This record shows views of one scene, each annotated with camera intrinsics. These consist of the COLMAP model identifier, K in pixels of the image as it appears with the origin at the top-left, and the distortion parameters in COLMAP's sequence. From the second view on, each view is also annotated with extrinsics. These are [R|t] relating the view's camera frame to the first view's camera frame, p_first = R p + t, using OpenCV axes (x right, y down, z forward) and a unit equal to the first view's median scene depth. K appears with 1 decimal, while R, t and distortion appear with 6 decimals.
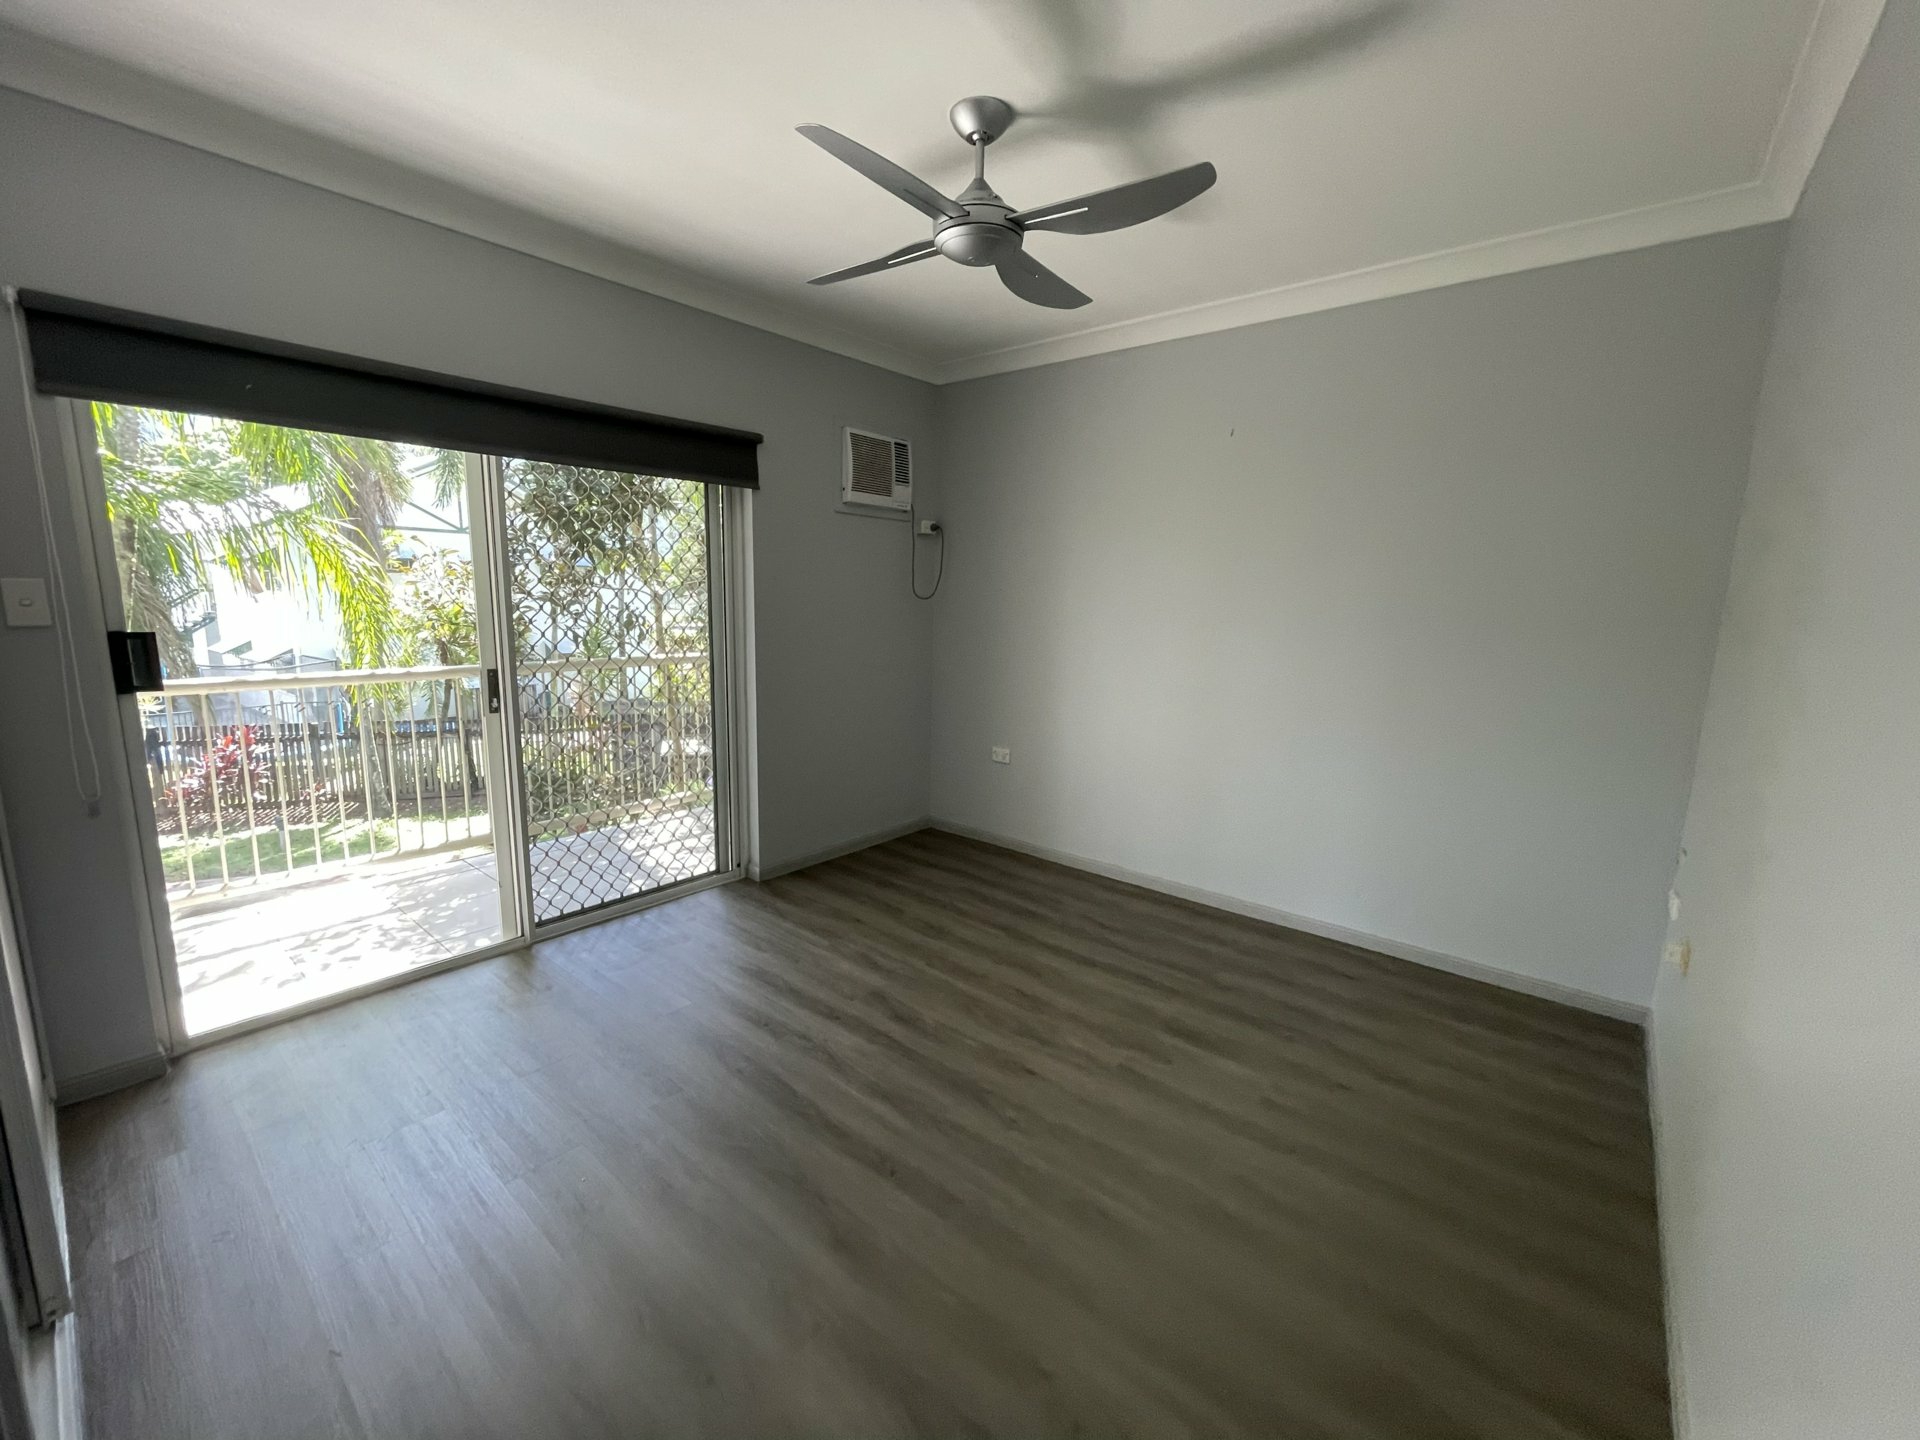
lens RADIAL K [[780.1, 0, 960.0], [0, 780.1, 720.0], [0, 0, 1]] dist [0.002124, 0.000113]
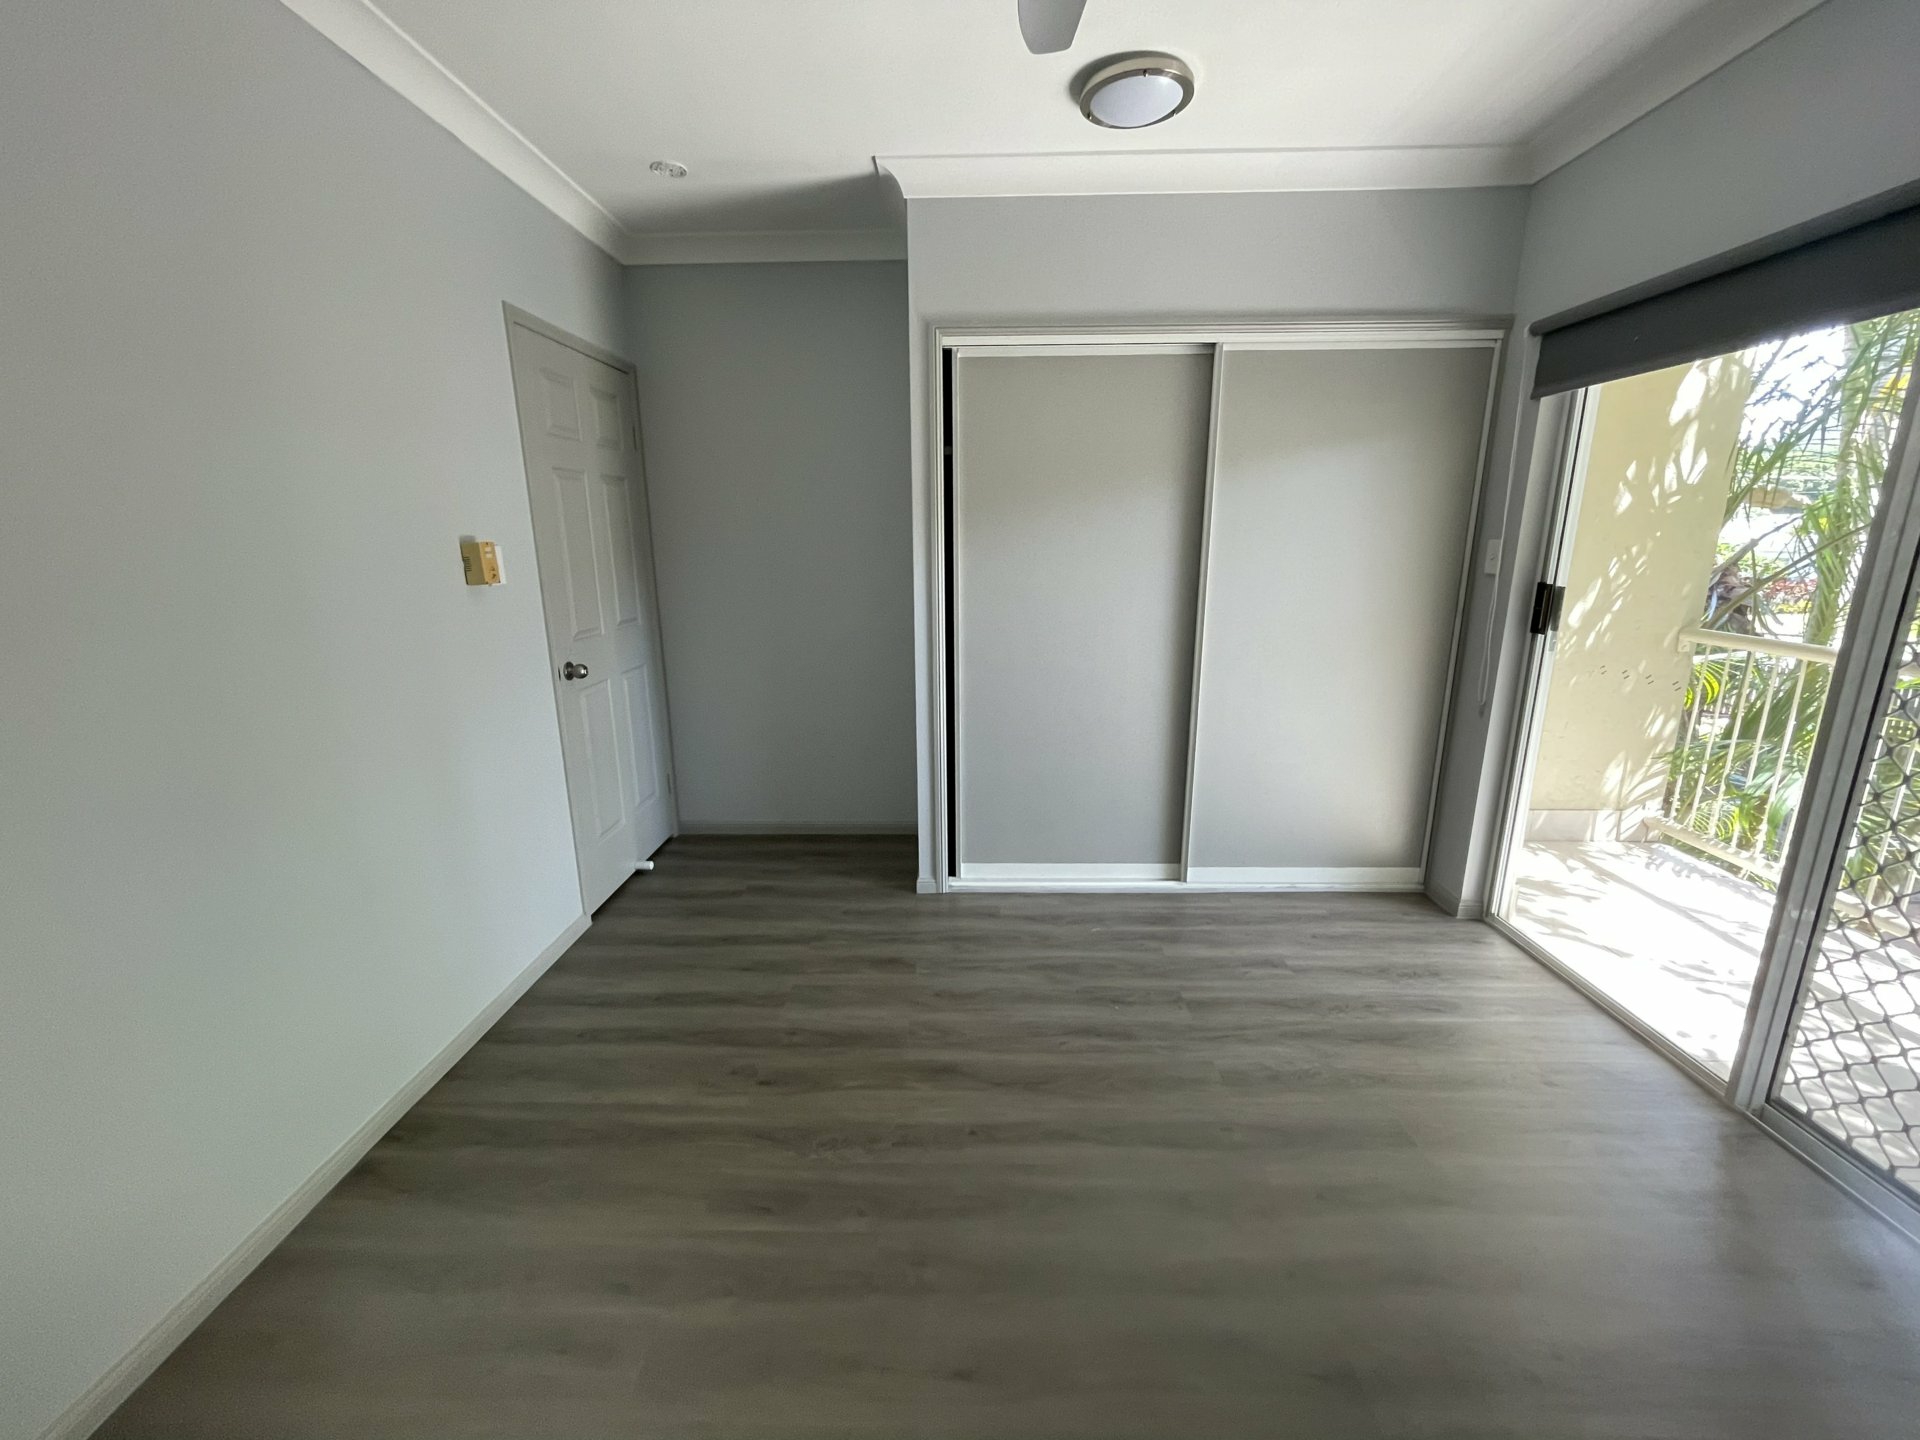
lens RADIAL K [[780.1, 0, 960.0], [0, 780.1, 720.0], [0, 0, 1]] dist [0.002124, 0.000113]
pose [[-0.781834, 0.129376, -0.609916, 0.426188], [-0.107361, 0.935687, 0.336102, -0.226265], [0.614174, 0.328257, -0.717661, 1.396814]]
